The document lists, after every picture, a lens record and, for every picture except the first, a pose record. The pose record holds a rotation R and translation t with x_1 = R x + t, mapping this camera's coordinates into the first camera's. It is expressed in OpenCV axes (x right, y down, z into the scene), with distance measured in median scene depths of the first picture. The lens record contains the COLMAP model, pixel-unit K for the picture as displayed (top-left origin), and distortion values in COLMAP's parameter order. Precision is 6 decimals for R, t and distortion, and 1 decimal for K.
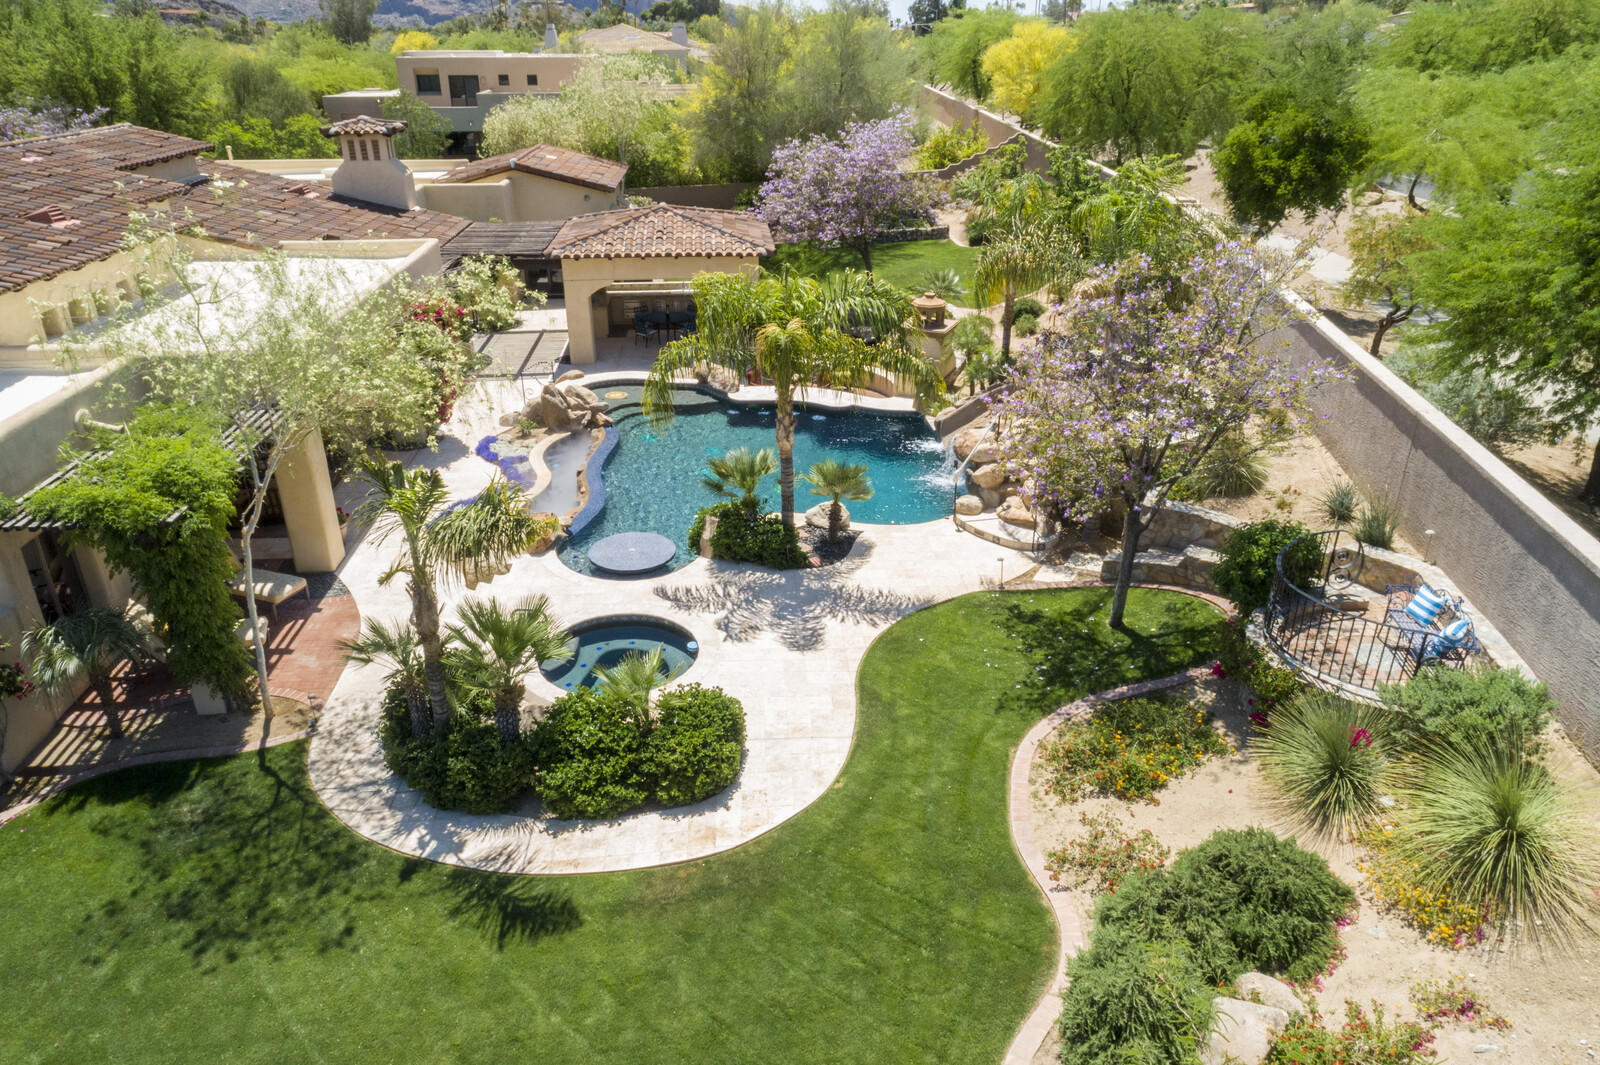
lens RADIAL K [[1093.4, 0, 766.8], [0, 1093.4, 532.9], [0, 0, 1]] dist [-0.006635, -0.003375]
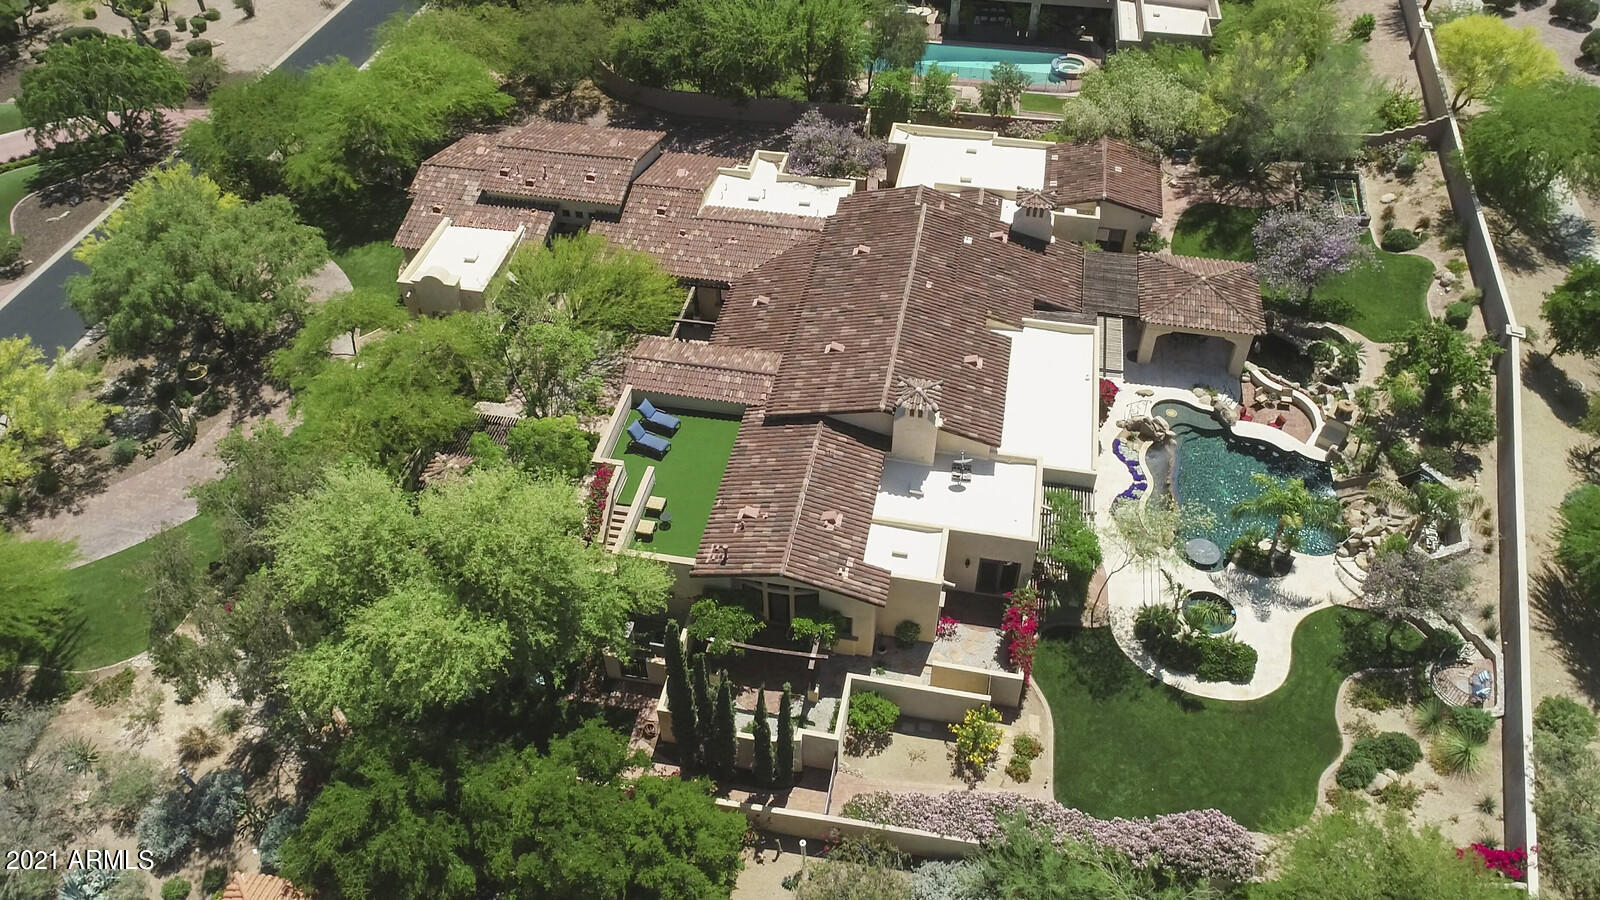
lens RADIAL K [[1131.6, 0, 800.0], [0, 1131.6, 450.0], [0, 0, 1]] dist [0.005058, 0.004154]
pose [[0.970766, 0.174135, -0.165199, -0.950506], [-0.107532, 0.930827, 0.349282, -1.530626], [0.214594, -0.321307, 0.922340, -2.371577]]
